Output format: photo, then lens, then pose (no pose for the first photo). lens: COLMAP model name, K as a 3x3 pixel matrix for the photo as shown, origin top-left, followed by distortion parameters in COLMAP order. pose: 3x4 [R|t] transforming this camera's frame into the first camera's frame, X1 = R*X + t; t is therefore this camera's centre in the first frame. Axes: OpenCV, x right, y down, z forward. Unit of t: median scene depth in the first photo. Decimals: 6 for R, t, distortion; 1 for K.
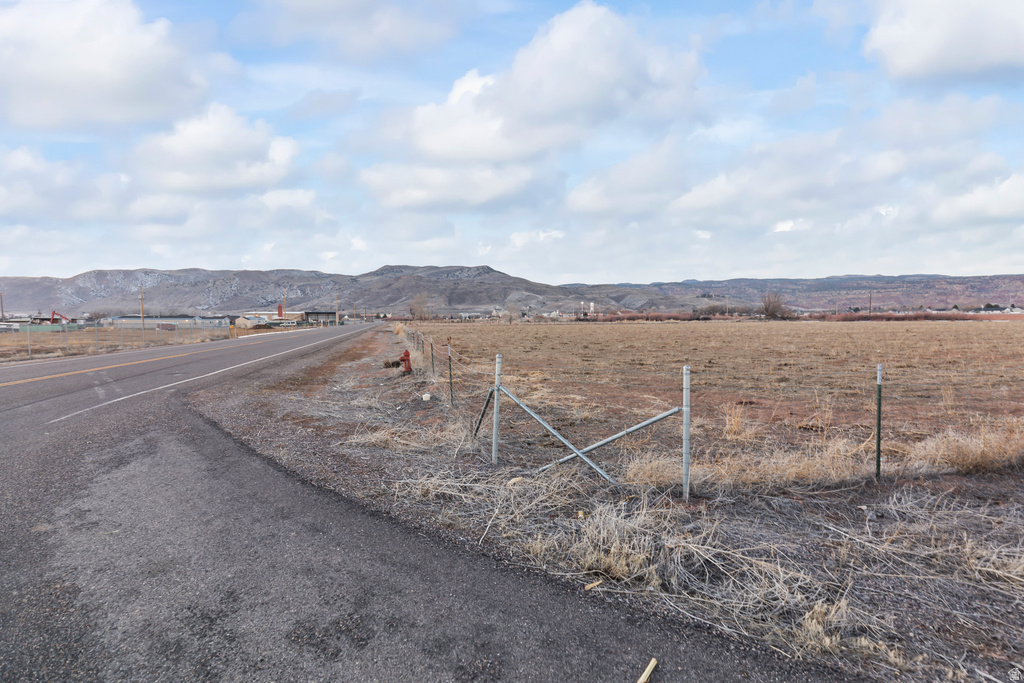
lens RADIAL K [[464.0, 0, 502.8], [0, 464.0, 340.0], [0, 0, 1]] dist [-0.001030, 0.000014]
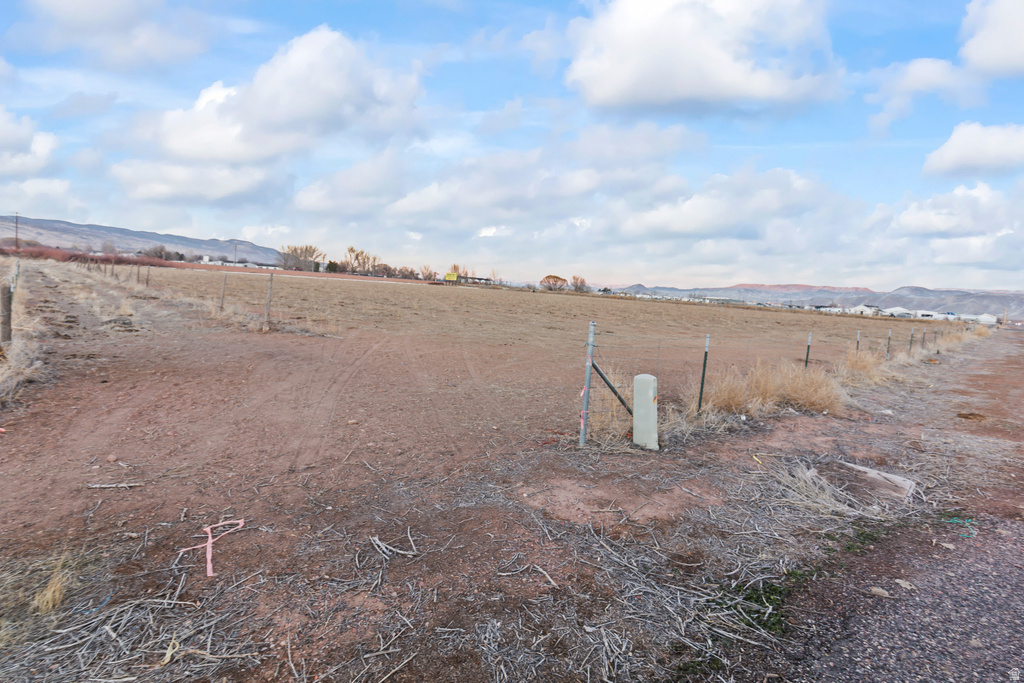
lens RADIAL K [[464.0, 0, 508.0], [0, 464.0, 342.6], [0, 0, 1]] dist [-0.001030, 0.000014]
pose [[0.998927, 0.046303, 0.000377, 0.666320], [-0.046259, 0.998272, -0.036223, 0.057826], [-0.002054, 0.036167, 0.999344, -0.102120]]
